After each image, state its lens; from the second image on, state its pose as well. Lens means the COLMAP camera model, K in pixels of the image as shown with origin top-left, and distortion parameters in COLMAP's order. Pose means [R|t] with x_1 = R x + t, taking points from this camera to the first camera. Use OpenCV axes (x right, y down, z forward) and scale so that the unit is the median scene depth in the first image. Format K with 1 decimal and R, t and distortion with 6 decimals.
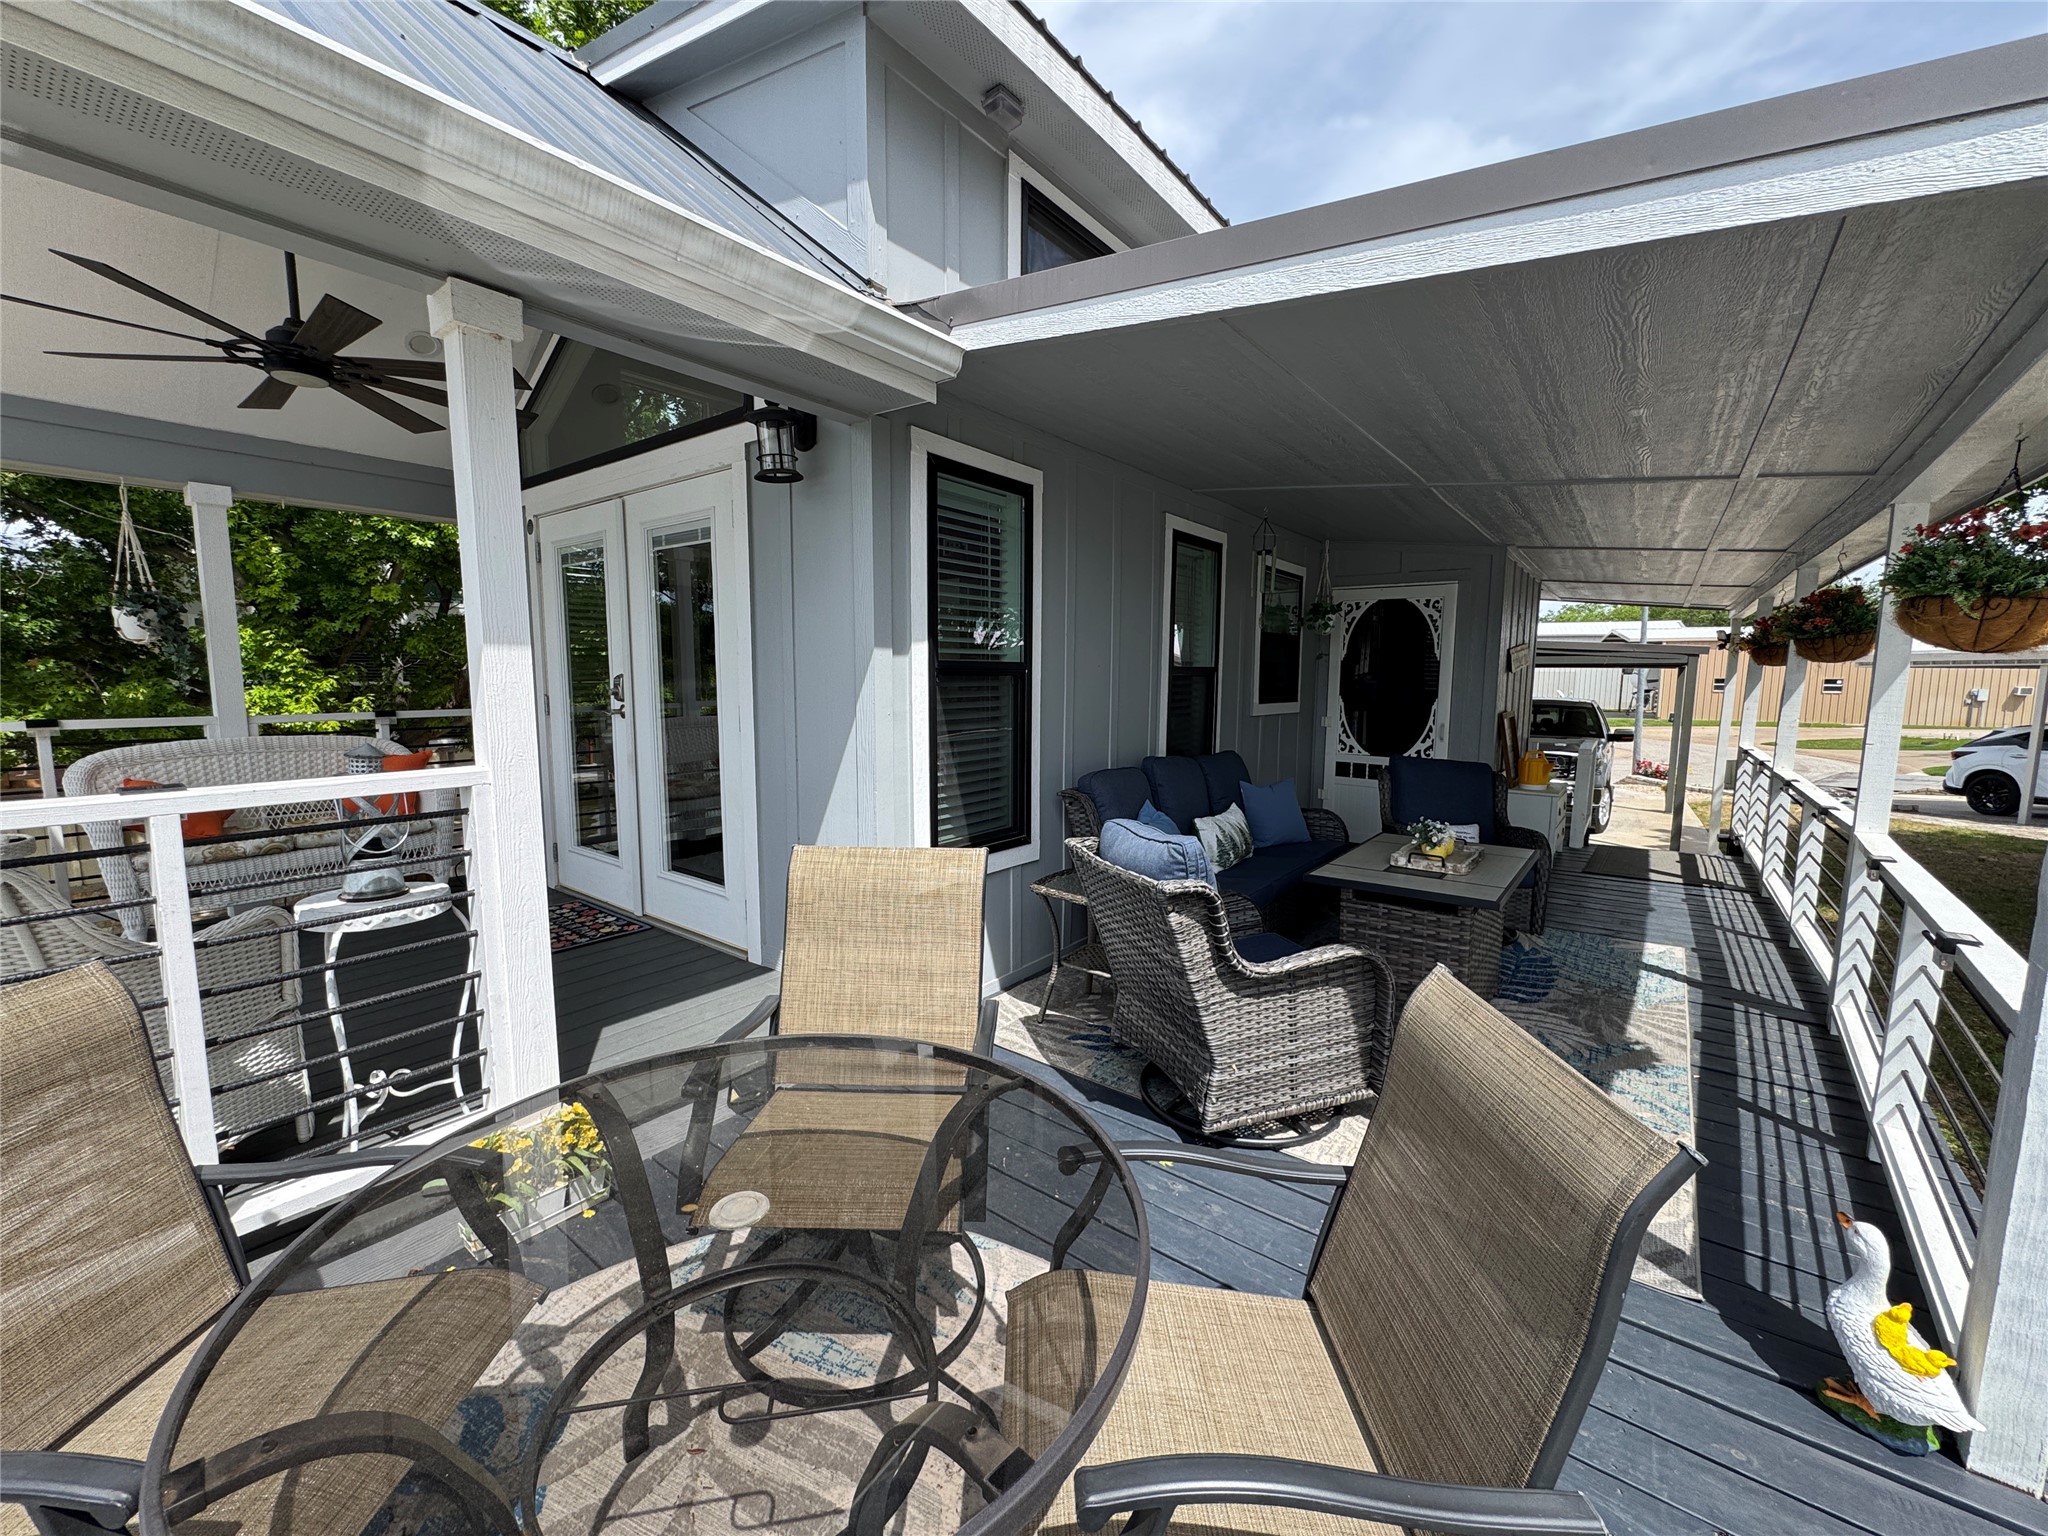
lens RADIAL K [[821.1, 0, 1024.3], [0, 821.1, 773.1], [0, 0, 1]] dist [-0.002048, 0.000253]
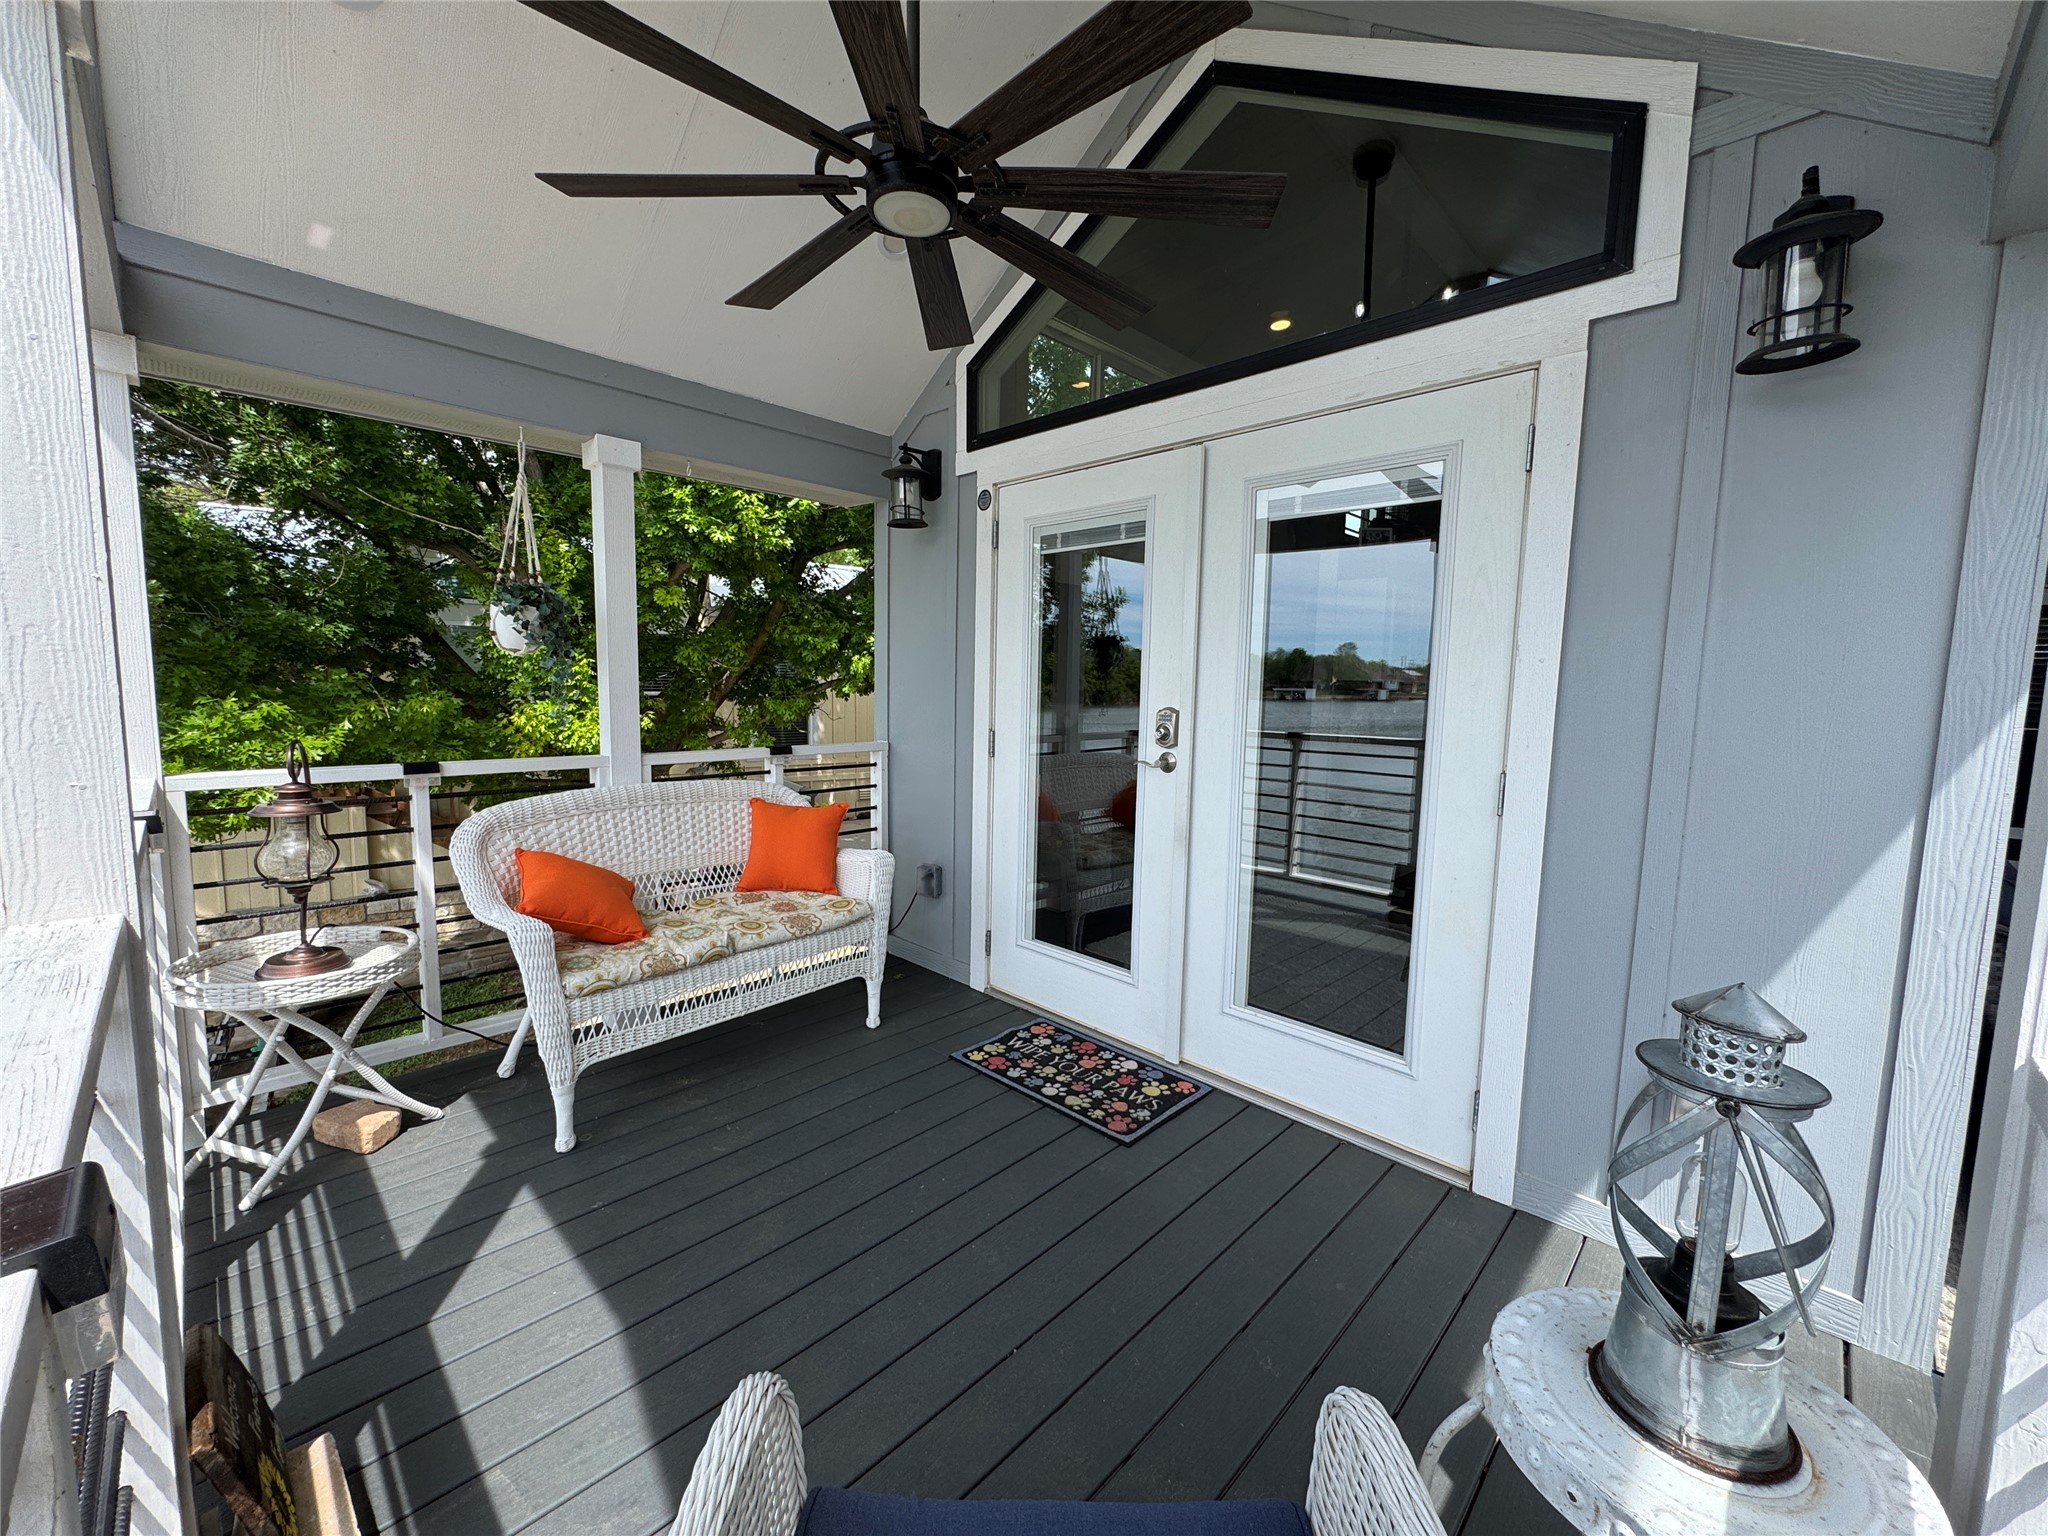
lens RADIAL K [[821.1, 0, 1032.0], [0, 821.1, 754.3], [0, 0, 1]] dist [-0.002048, 0.000253]
pose [[0.993437, 0.021544, -0.112332, -0.530923], [-0.025633, 0.999056, -0.035085, -0.052925], [0.111470, 0.037734, 0.993051, 0.320504]]
